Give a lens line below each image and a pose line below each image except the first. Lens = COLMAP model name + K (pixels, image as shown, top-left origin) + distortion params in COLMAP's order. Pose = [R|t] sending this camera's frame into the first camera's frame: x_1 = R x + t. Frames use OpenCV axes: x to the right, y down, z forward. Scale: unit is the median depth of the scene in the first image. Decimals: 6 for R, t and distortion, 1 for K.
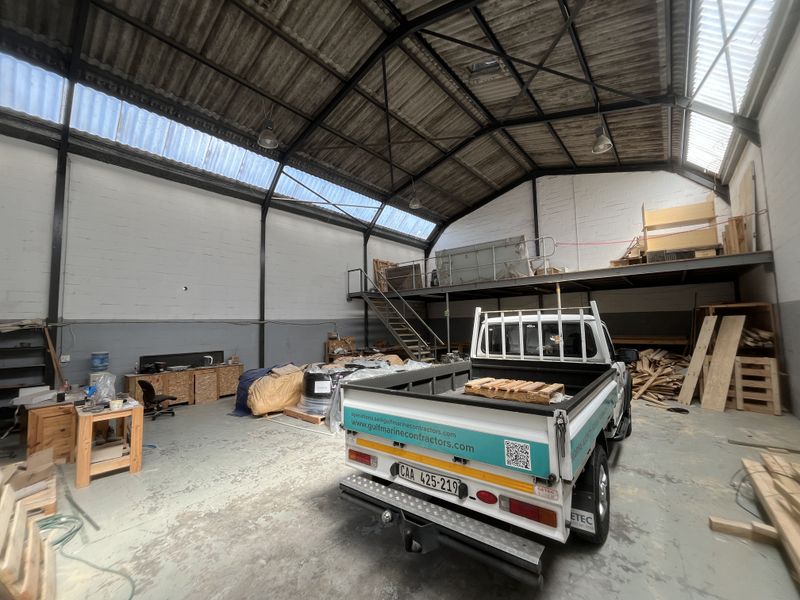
lens RADIAL K [[323.4, 0, 396.4], [0, 323.4, 295.8], [0, 0, 1]] dist [-0.003178, -0.000824]
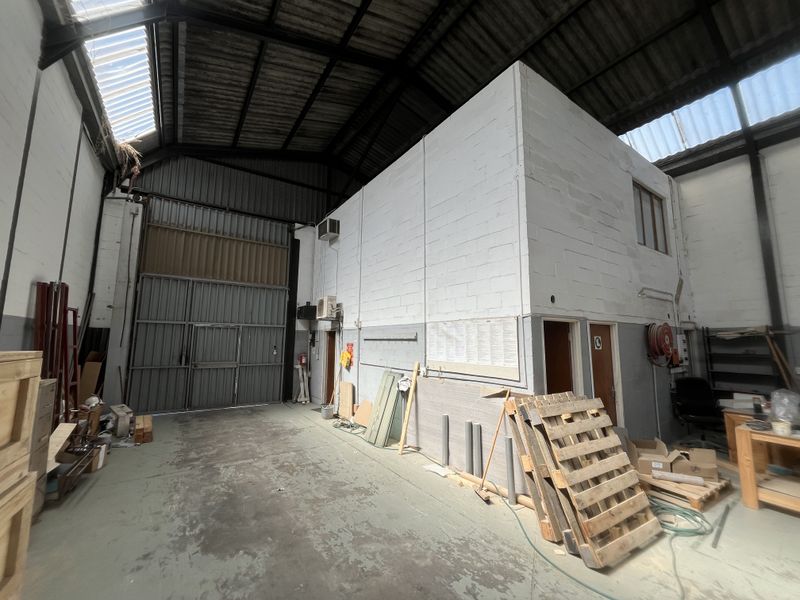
lens RADIAL K [[323.4, 0, 396.3], [0, 323.4, 299.2], [0, 0, 1]] dist [-0.003178, -0.000824]
pose [[-0.275792, -0.090031, -0.956992, 0.158073], [0.085407, 0.989371, -0.117690, 0.009522], [0.957415, -0.114191, -0.265172, 0.203725]]
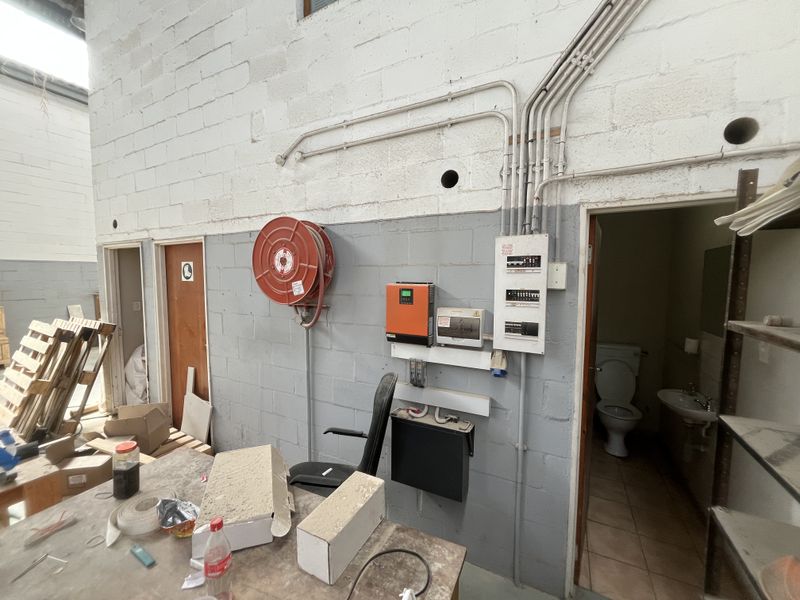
lens RADIAL K [[323.4, 0, 397.4], [0, 323.4, 300.6], [0, 0, 1]] dist [-0.003178, -0.000824]
pose [[-0.974952, 0.049568, -0.216819, -0.958568], [0.050707, 0.998714, 0.000313, 0.129130], [0.216556, -0.010689, -0.976212, 1.046600]]
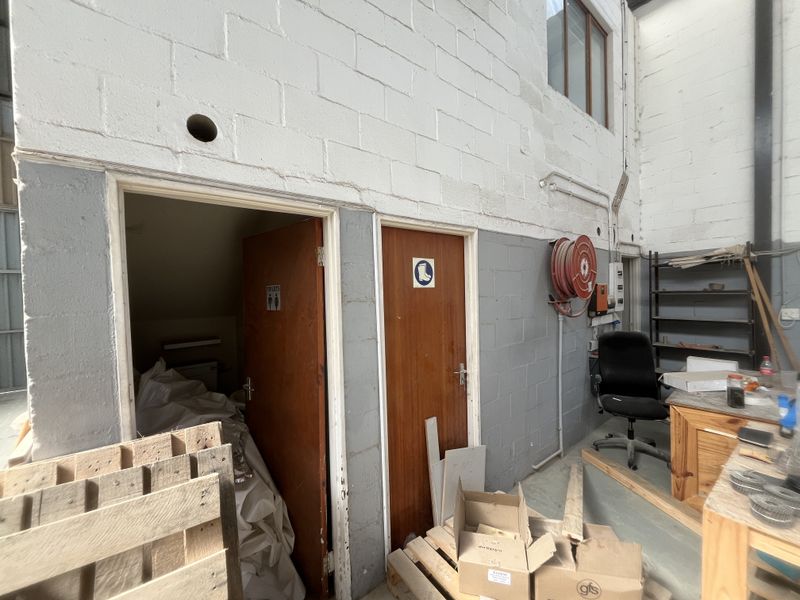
lens RADIAL K [[323.4, 0, 396.0], [0, 323.4, 299.4], [0, 0, 1]] dist [-0.003178, -0.000824]
pose [[-0.191014, 0.064715, -0.979452, -0.389927], [0.115833, 0.992339, 0.042976, 0.073729], [0.974729, -0.105243, -0.197046, 0.489984]]
